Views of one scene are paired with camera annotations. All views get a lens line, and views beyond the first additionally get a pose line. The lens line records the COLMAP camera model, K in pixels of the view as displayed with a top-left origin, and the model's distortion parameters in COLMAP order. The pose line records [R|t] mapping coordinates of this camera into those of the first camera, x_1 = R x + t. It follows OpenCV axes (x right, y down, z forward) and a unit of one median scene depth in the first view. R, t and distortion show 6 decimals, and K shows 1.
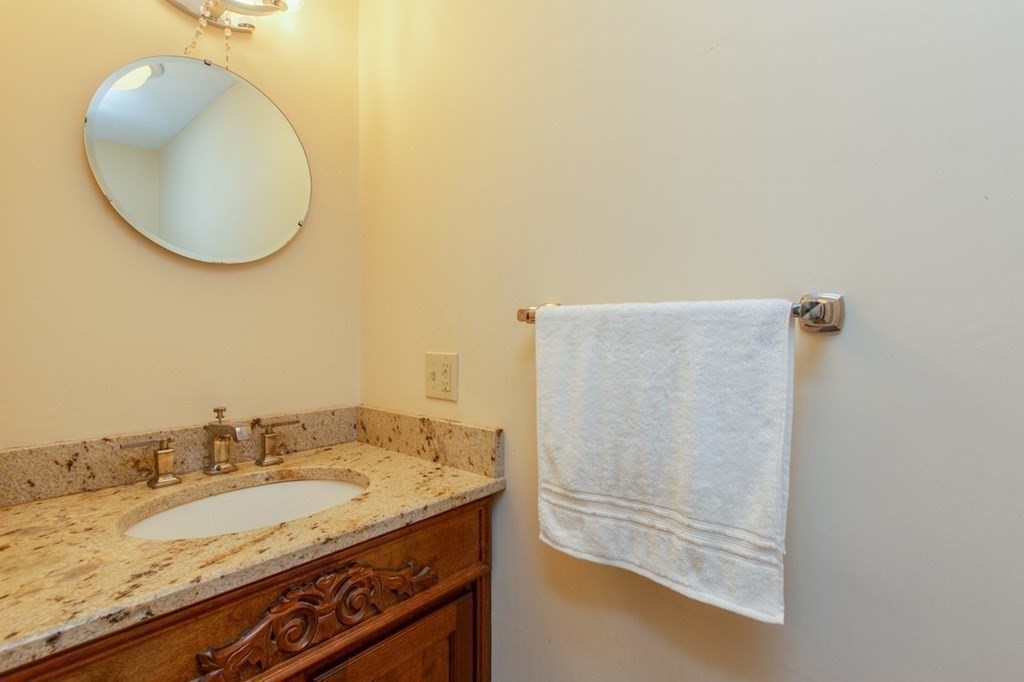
lens RADIAL K [[483.2, 0, 513.6], [0, 483.2, 340.1], [0, 0, 1]] dist [-0.004340, 0.000572]
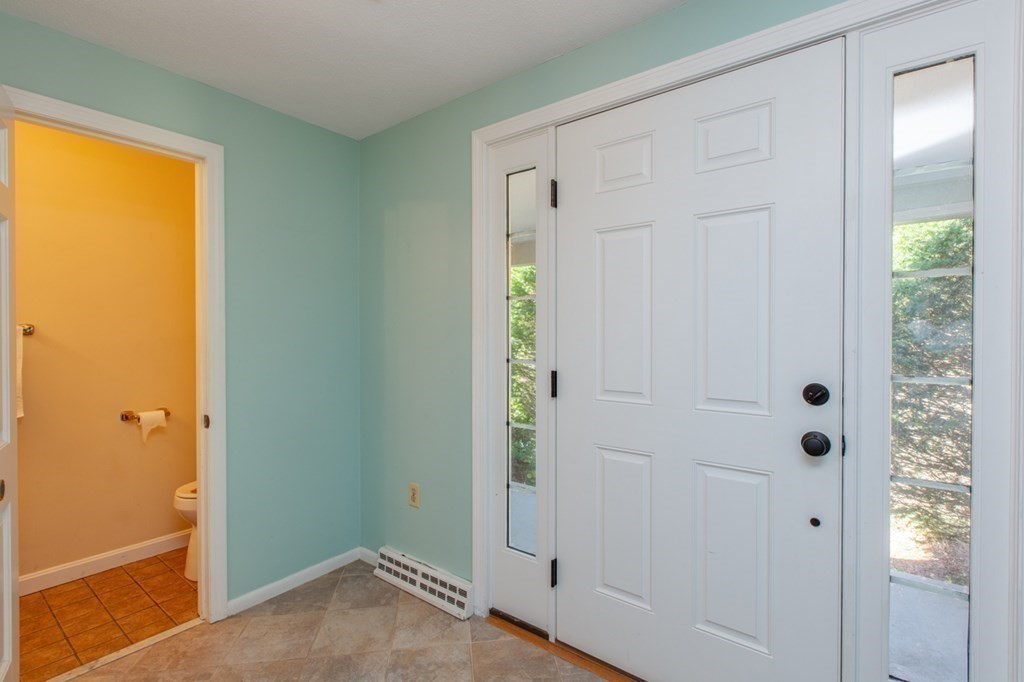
lens RADIAL K [[483.2, 0, 511.8], [0, 483.2, 331.5], [0, 0, 1]] dist [-0.004340, 0.000572]
pose [[-0.025482, -0.008617, 0.999638, -3.102990], [0.021116, 0.999735, 0.009156, 0.000459], [-0.999452, 0.021342, -0.025294, -2.548476]]
